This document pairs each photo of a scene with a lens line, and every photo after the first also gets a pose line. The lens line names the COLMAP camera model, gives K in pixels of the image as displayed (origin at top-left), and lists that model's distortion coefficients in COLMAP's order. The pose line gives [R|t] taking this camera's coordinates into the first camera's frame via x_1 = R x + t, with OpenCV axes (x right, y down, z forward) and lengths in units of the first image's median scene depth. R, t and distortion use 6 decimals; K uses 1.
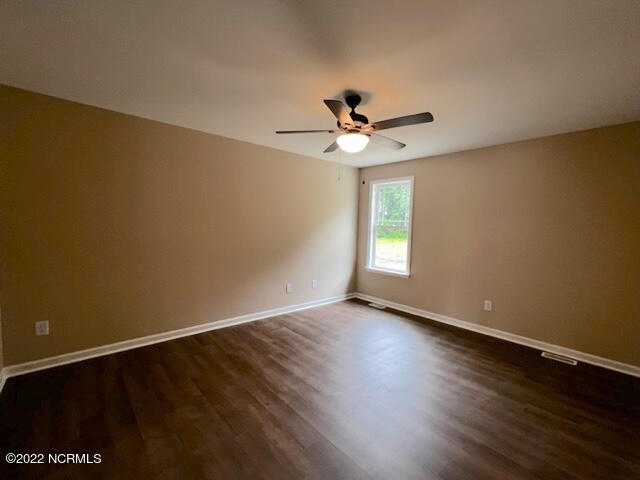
lens RADIAL K [[279.2, 0, 319.9], [0, 279.2, 232.5], [0, 0, 1]] dist [0.000773, 0.000027]
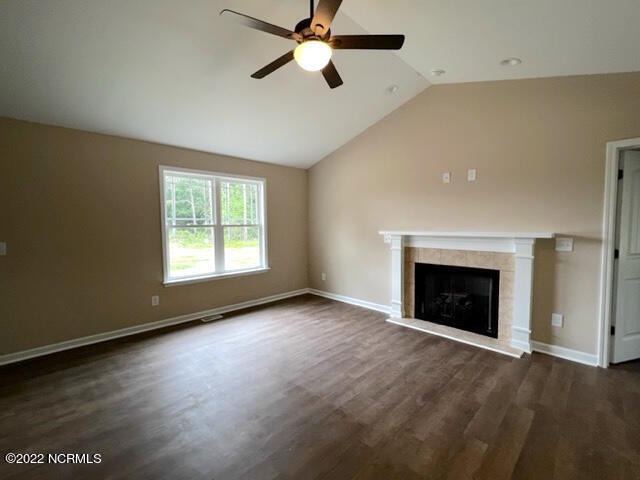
lens RADIAL K [[275.5, 0, 320.0], [0, 275.5, 240.0], [0, 0, 1]] dist [0.000271, 0.000140]
pose [[-0.043752, -0.085343, 0.995391, -0.687388], [0.029968, 0.995784, 0.086694, -0.044947], [-0.998593, 0.033623, -0.041010, 0.747517]]
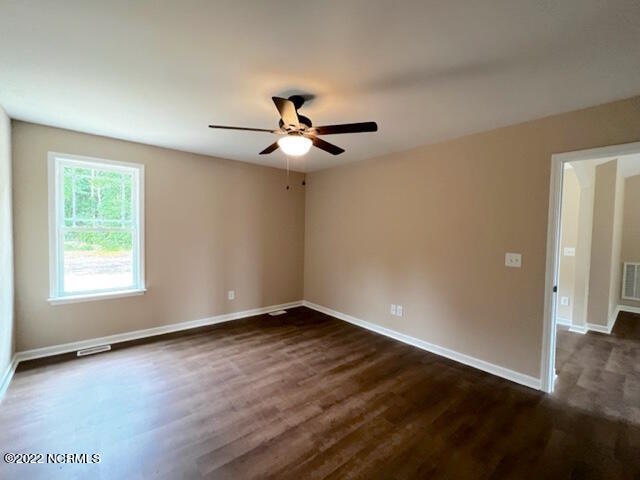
lens RADIAL K [[275.5, 0, 320.0], [0, 275.5, 240.0], [0, 0, 1]] dist [0.000271, 0.000140]
pose [[0.025170, -0.056799, 0.998068, -0.448474], [0.009189, 0.998356, 0.056583, -0.029901], [-0.999641, 0.007747, 0.025651, 0.489894]]
